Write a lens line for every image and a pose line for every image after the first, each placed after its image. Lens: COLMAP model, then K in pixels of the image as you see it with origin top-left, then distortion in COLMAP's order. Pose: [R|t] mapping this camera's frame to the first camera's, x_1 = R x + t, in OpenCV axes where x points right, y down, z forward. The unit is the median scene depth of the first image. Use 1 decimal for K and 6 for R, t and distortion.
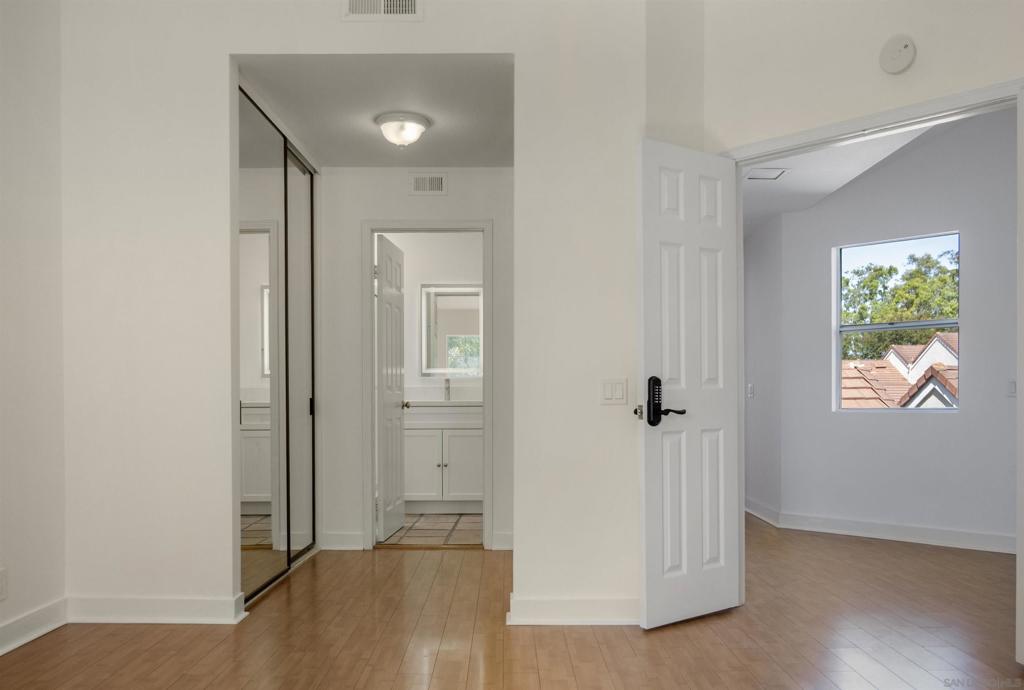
lens RADIAL K [[847.0, 0, 513.0], [0, 847.0, 402.1], [0, 0, 1]] dist [0.012249, 0.003771]
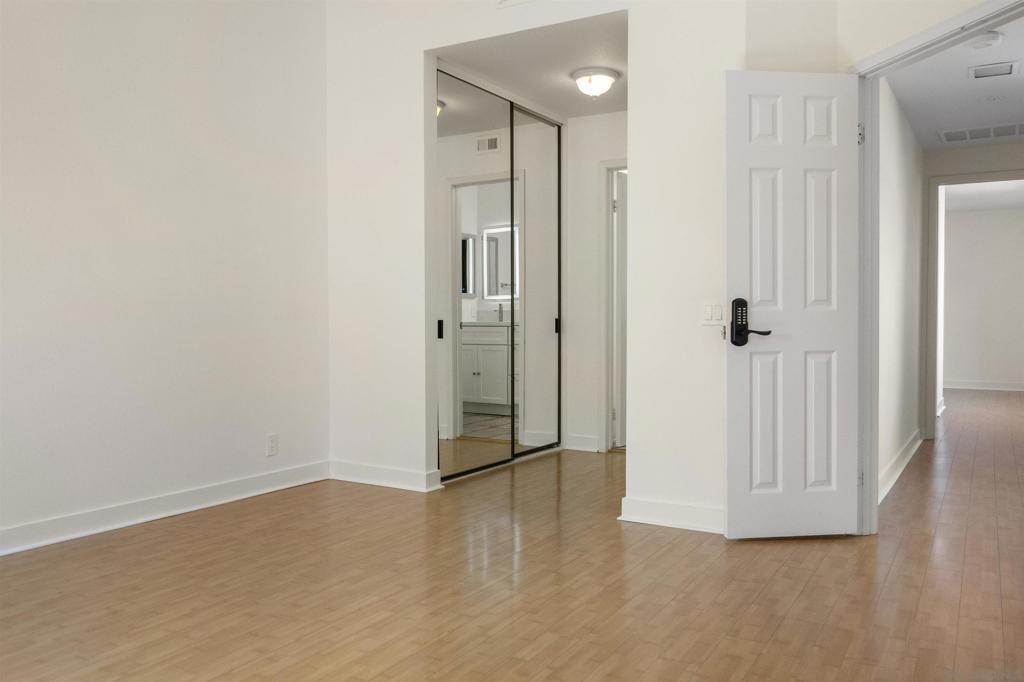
lens RADIAL K [[821.1, 0, 512.0], [0, 821.1, 341.0], [0, 0, 1]] dist [-0.050805, 0.002405]
pose [[0.857092, 0.015192, -0.514939, 0.427962], [-0.002966, 0.999694, 0.024556, -0.001966], [0.515155, -0.019520, 0.856875, -0.001109]]
